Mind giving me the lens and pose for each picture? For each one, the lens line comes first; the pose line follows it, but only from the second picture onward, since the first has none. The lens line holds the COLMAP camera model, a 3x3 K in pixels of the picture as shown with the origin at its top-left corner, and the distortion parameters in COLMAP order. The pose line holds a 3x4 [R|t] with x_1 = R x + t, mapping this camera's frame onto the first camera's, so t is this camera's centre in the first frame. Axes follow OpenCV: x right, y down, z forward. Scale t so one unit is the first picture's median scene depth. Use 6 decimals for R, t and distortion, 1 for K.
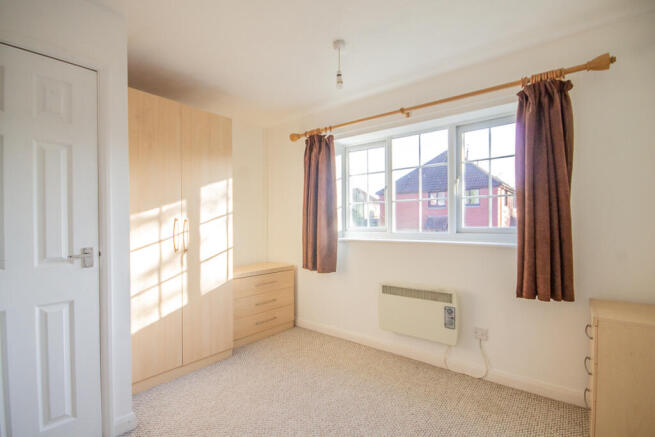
lens RADIAL K [[303.0, 0, 327.8], [0, 303.0, 228.1], [0, 0, 1]] dist [0.001416, 0.000003]
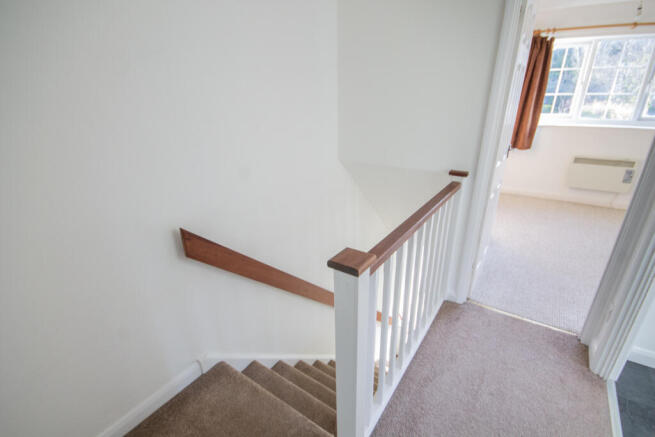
lens RADIAL K [[313.3, 0, 333.1], [0, 313.3, 224.0], [0, 0, 1]] dist [-0.001206, -0.001263]
pose [[0.998345, -0.036219, 0.044677, -1.133979], [0.016859, 0.926969, 0.374759, -0.107171], [-0.054988, -0.373386, 0.926045, -0.491748]]
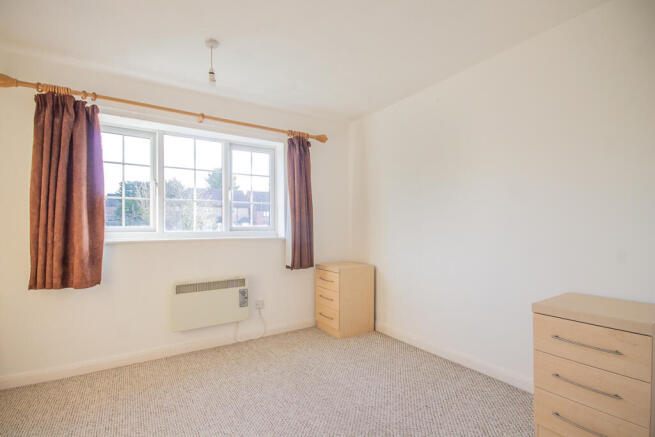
lens RADIAL K [[303.0, 0, 327.8], [0, 303.0, 228.1], [0, 0, 1]] dist [0.001416, 0.000003]
pose [[0.333833, 0.005021, 0.942619, -0.598871], [0.024200, 0.999611, -0.013895, 0.032658], [-0.942321, 0.027450, 0.333582, 0.232513]]
